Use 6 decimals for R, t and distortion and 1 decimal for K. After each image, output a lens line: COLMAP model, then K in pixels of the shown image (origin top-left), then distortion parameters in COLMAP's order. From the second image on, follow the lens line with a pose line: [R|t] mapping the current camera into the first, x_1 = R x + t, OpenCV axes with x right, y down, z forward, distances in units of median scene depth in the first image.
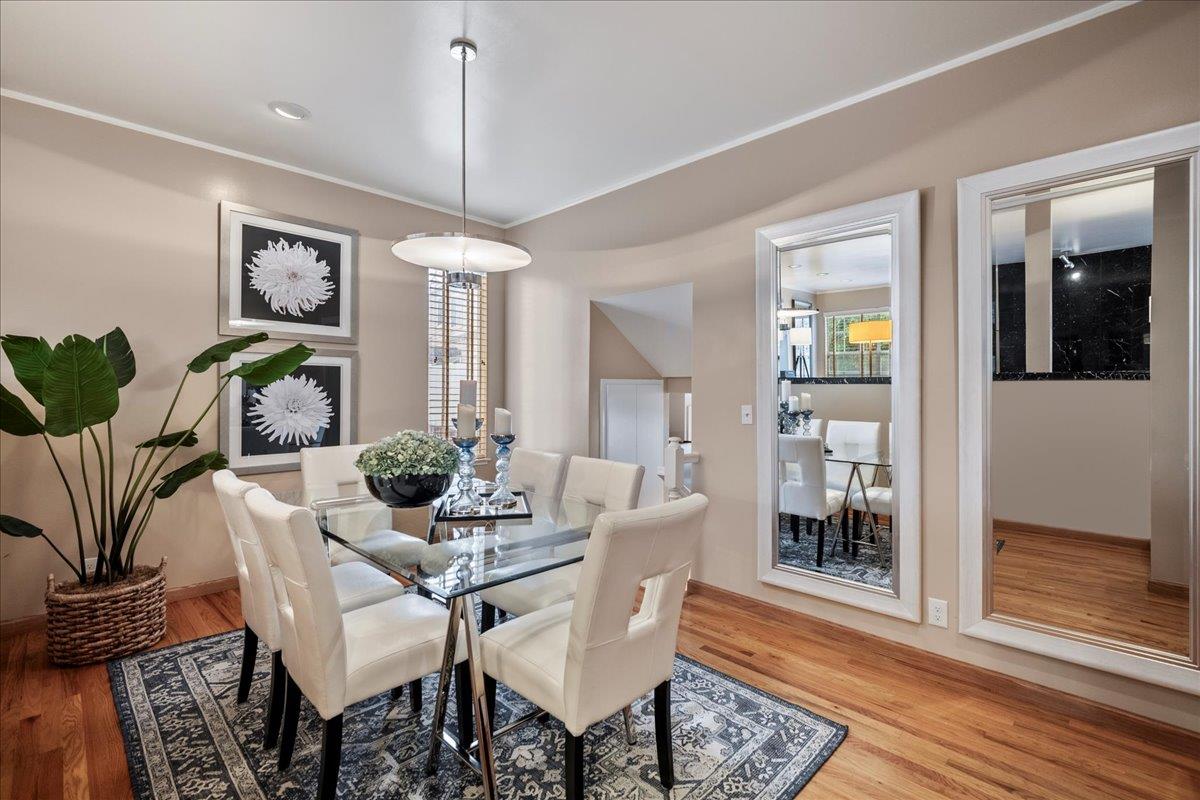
lens RADIAL K [[540.0, 0, 604.9], [0, 540.0, 394.4], [0, 0, 1]] dist [0.021493, -0.012185]
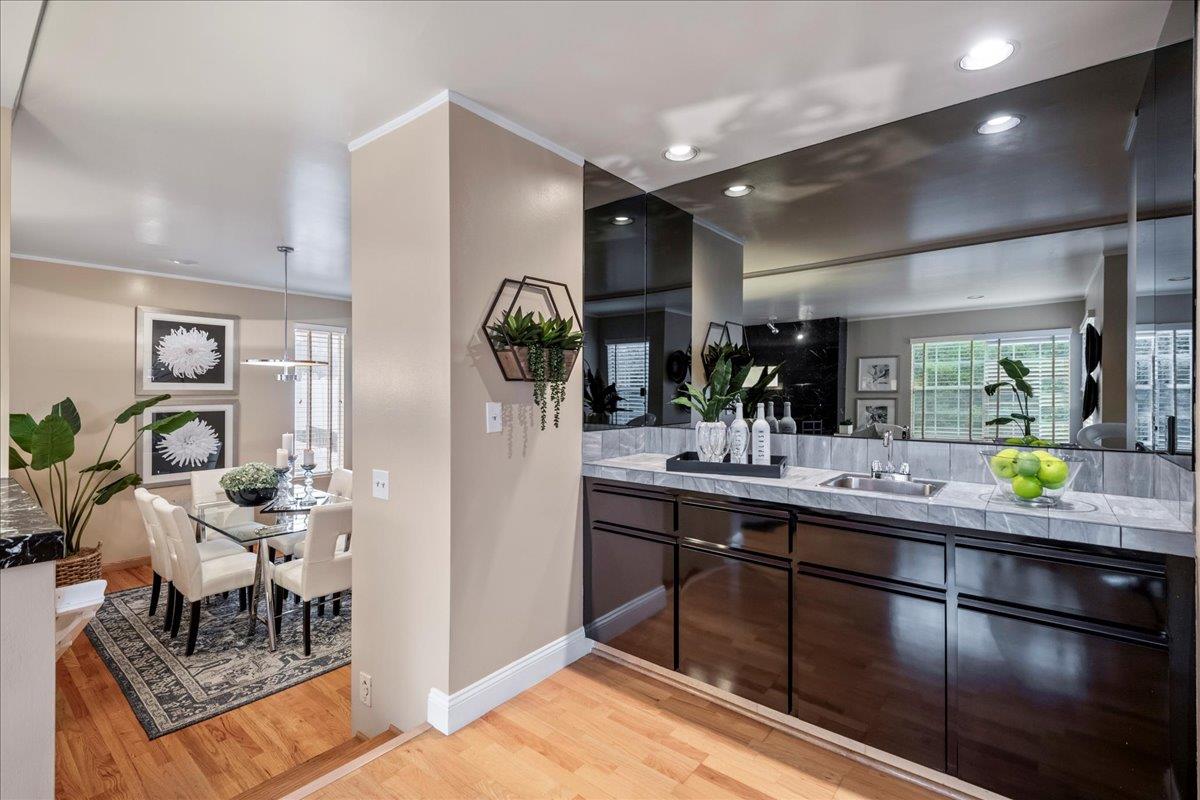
lens RADIAL K [[541.8, 0, 597.6], [0, 541.8, 392.5], [0, 0, 1]] dist [0.000700, -0.000399]
pose [[0.995288, -0.001160, 0.096961, 0.480658], [0.001324, 0.999998, -0.001632, -0.130146], [-0.096959, 0.001753, 0.995287, -0.709843]]
